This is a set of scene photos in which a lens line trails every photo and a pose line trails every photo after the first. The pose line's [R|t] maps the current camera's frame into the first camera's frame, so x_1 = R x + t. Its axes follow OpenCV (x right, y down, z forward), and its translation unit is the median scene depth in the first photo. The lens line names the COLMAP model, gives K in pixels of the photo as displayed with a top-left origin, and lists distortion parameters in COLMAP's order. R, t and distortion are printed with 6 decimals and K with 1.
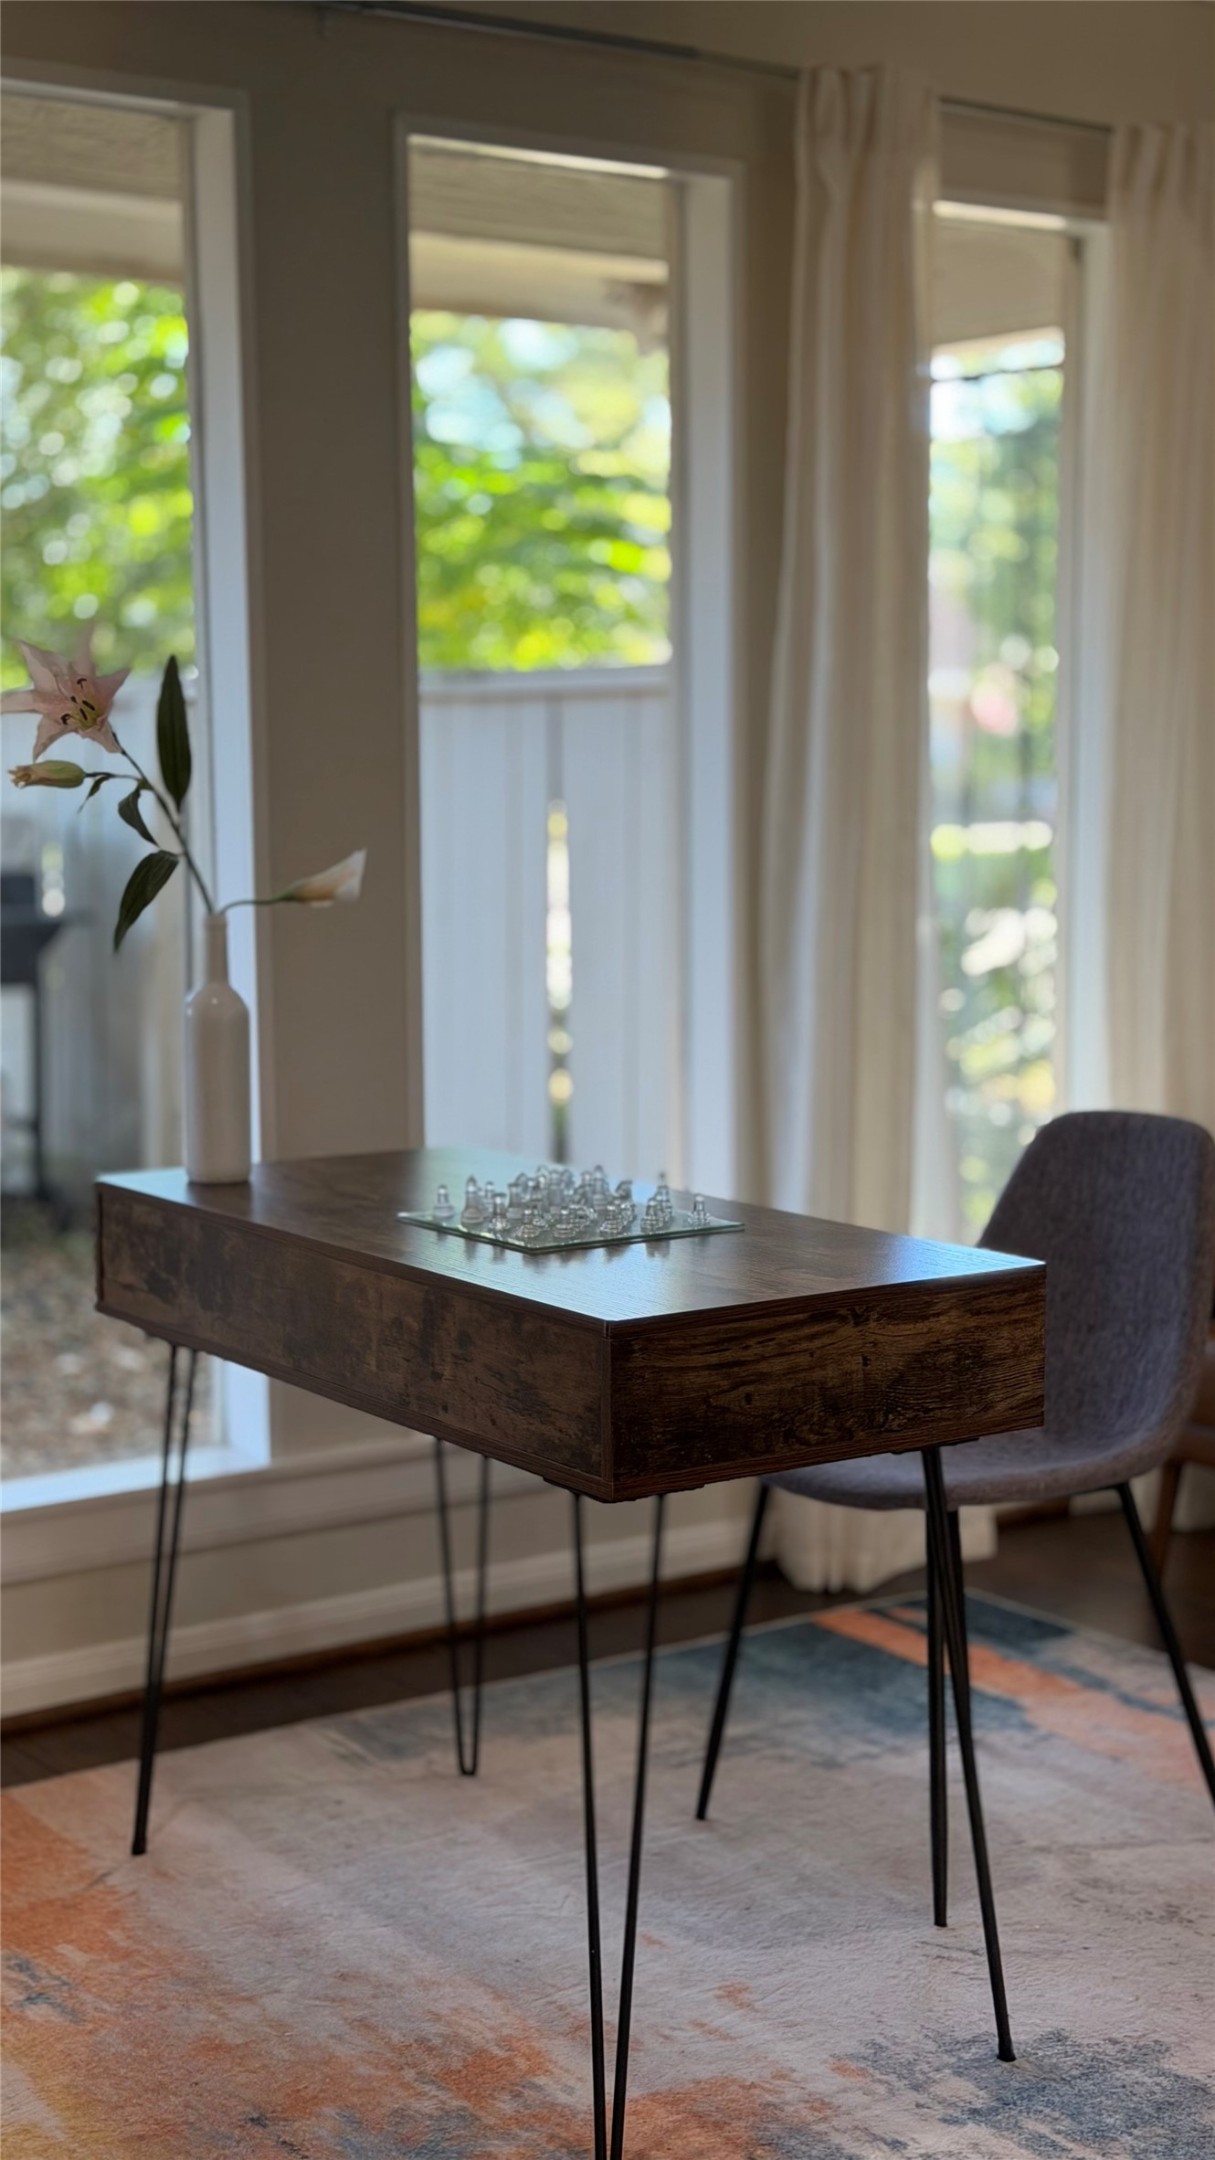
lens RADIAL K [[2966.0, 0, 607.5], [0, 2966.0, 1080.0], [0, 0, 1]] dist [0.109811, 0.078770]
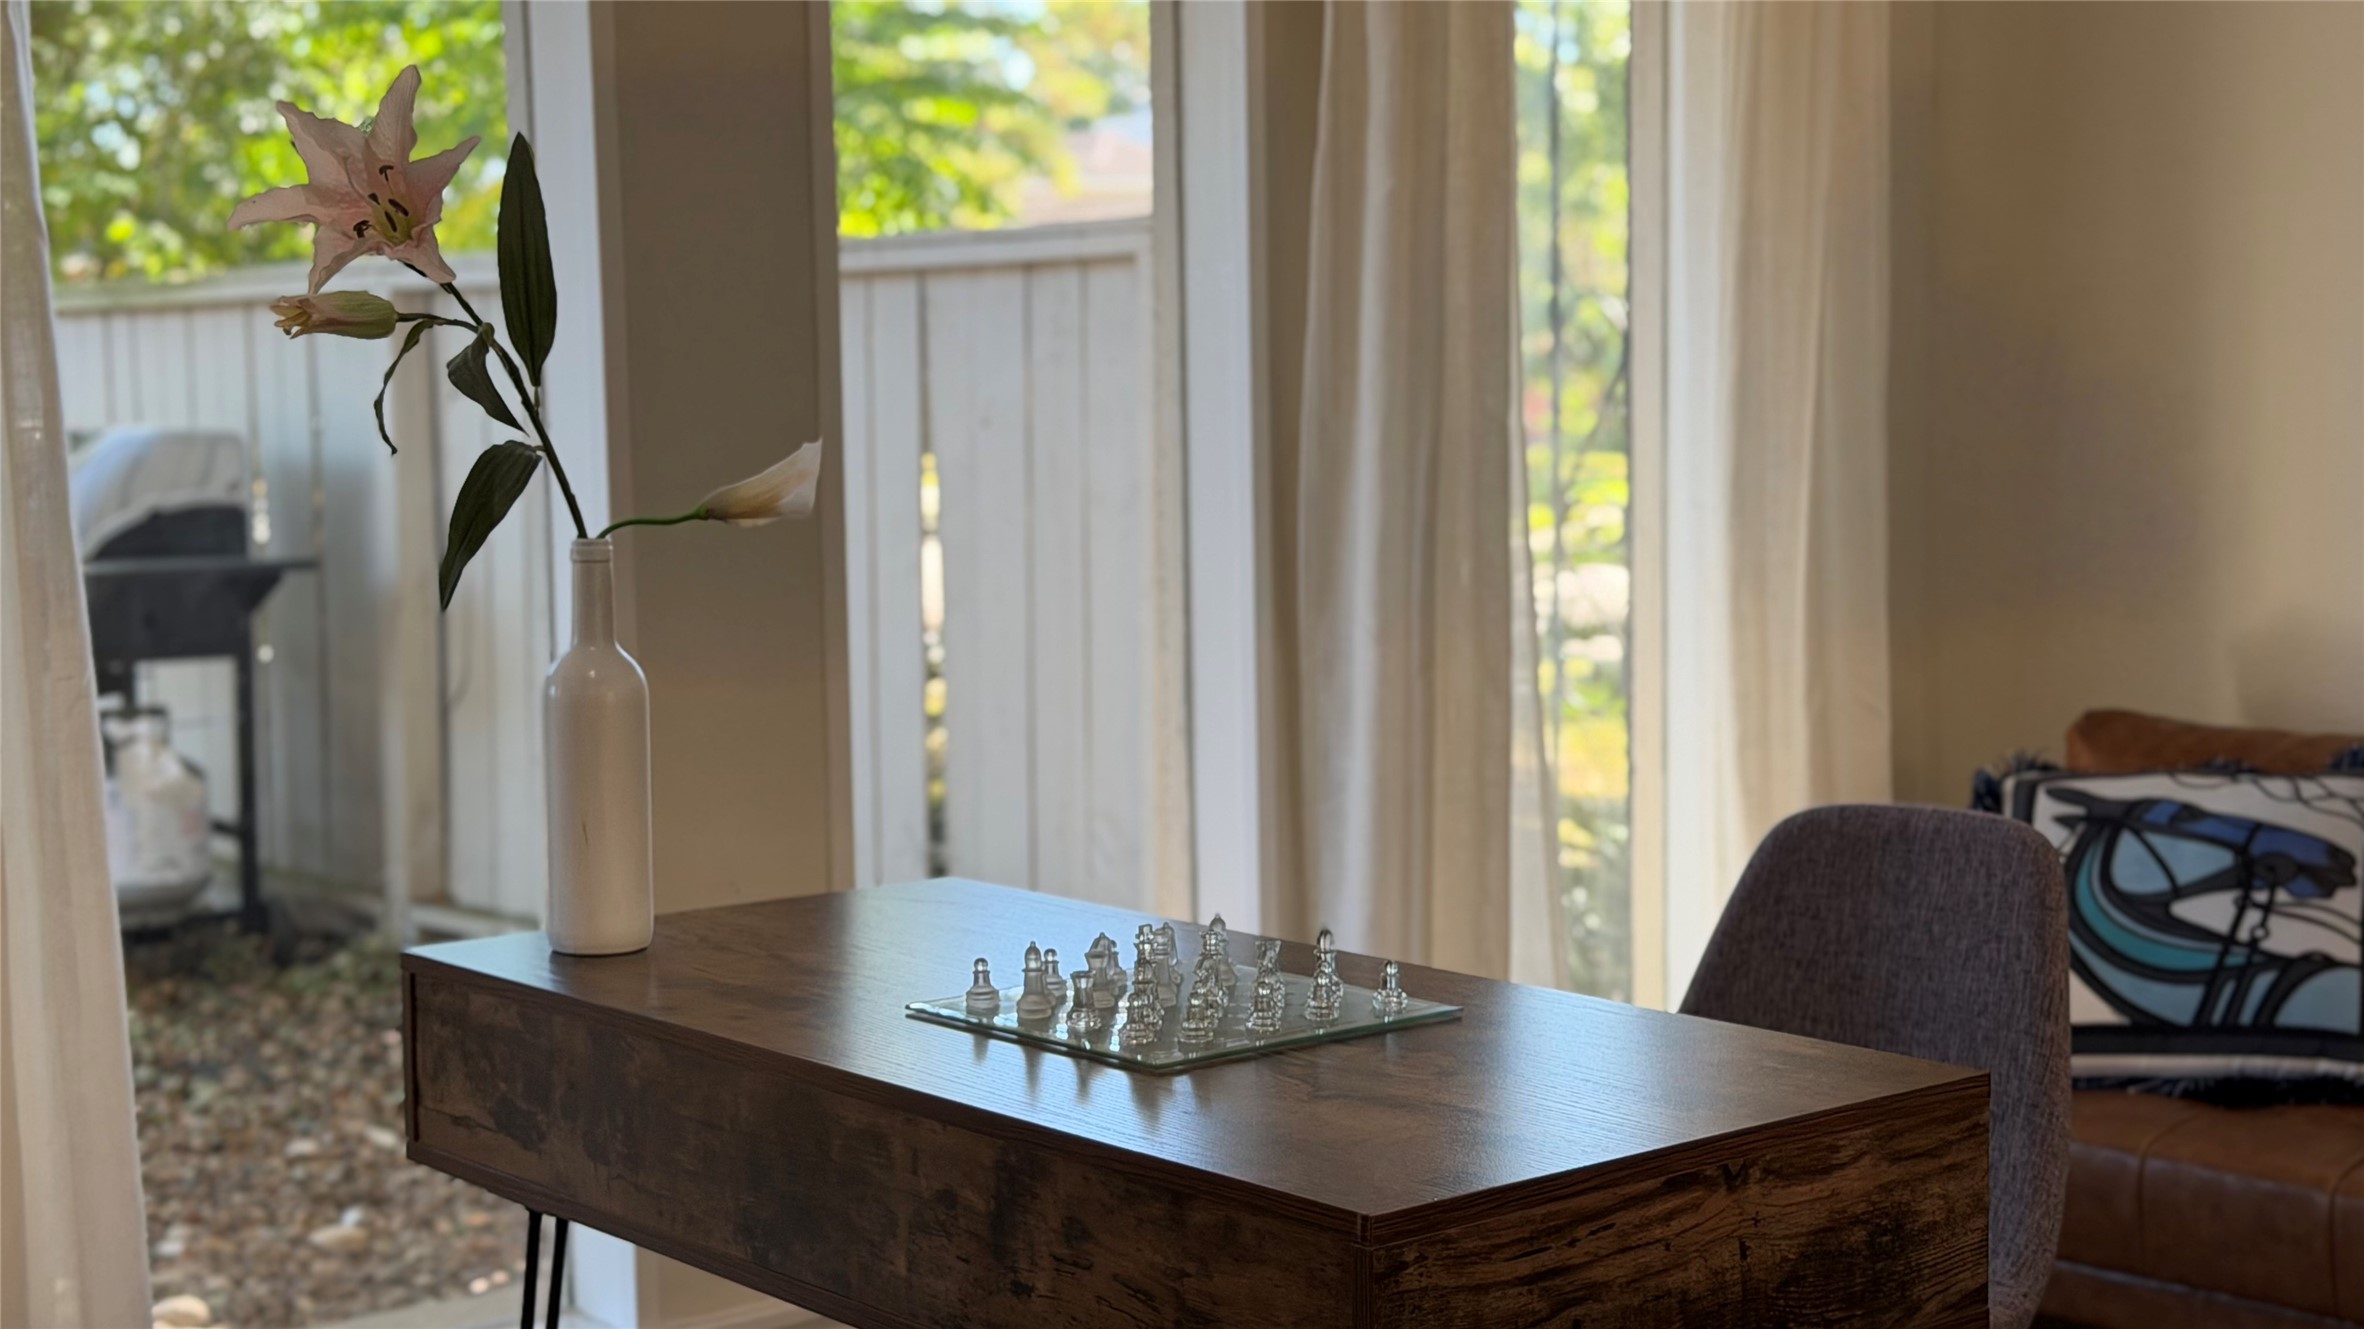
lens RADIAL K [[3246.1, 0, 1182.0], [0, 3246.1, 664.5], [0, 0, 1]] dist [0.109811, 0.078770]
pose [[0.994980, -0.018277, 0.098395, -0.078766], [0.020517, 0.999552, -0.021806, -0.011155], [-0.097952, 0.023715, 0.994909, 0.297752]]
